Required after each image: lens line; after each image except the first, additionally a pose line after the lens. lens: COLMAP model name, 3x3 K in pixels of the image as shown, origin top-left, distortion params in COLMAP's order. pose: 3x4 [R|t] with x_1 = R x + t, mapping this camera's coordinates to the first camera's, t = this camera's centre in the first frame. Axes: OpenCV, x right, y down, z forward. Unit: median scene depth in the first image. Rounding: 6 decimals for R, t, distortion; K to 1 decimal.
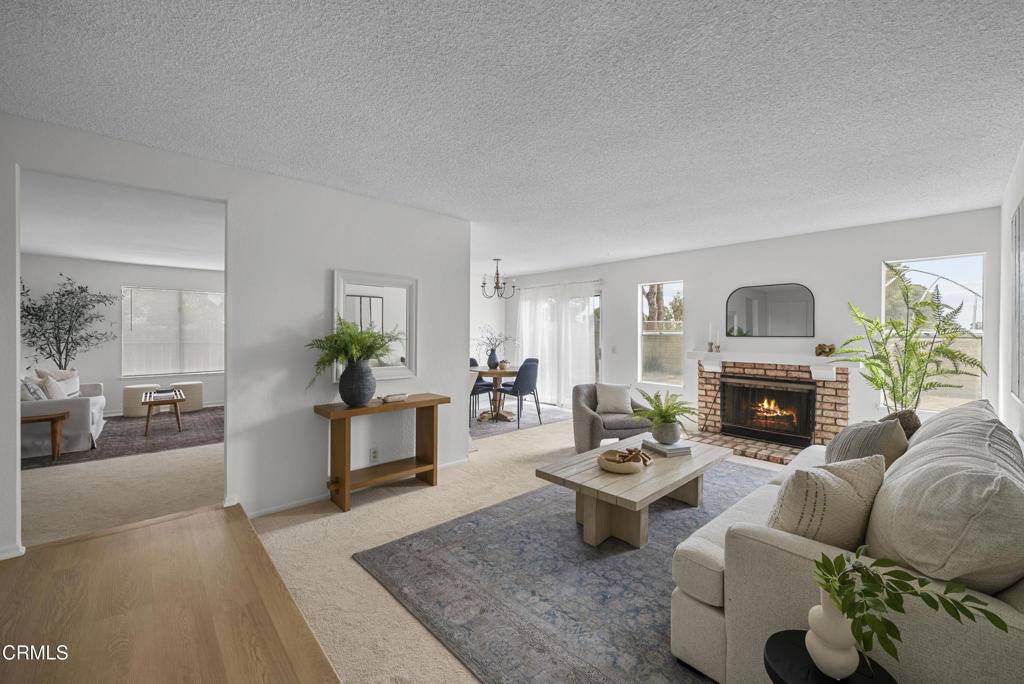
lens RADIAL K [[403.9, 0, 506.4], [0, 403.9, 341.3], [0, 0, 1]] dist [-0.000507, 0.000043]
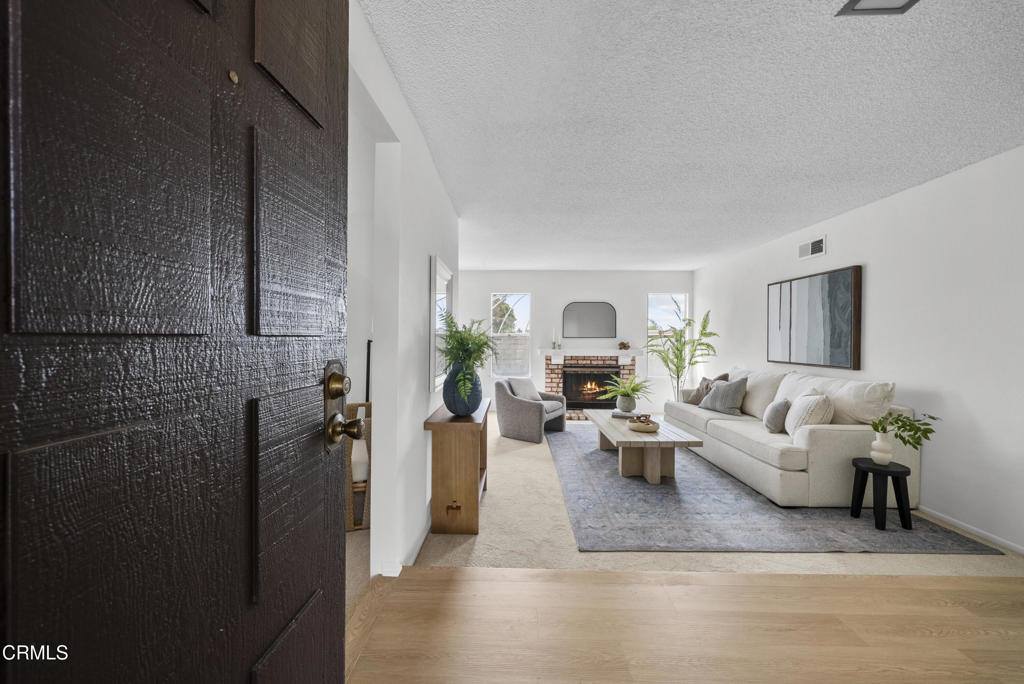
lens RADIAL K [[403.9, 0, 506.4], [0, 403.9, 341.3], [0, 0, 1]] dist [-0.000507, 0.000043]
pose [[0.692569, -0.006889, 0.721319, -0.659167], [0.012069, 0.999925, -0.002039, 0.001284], [-0.721251, 0.010117, 0.692600, 0.223910]]
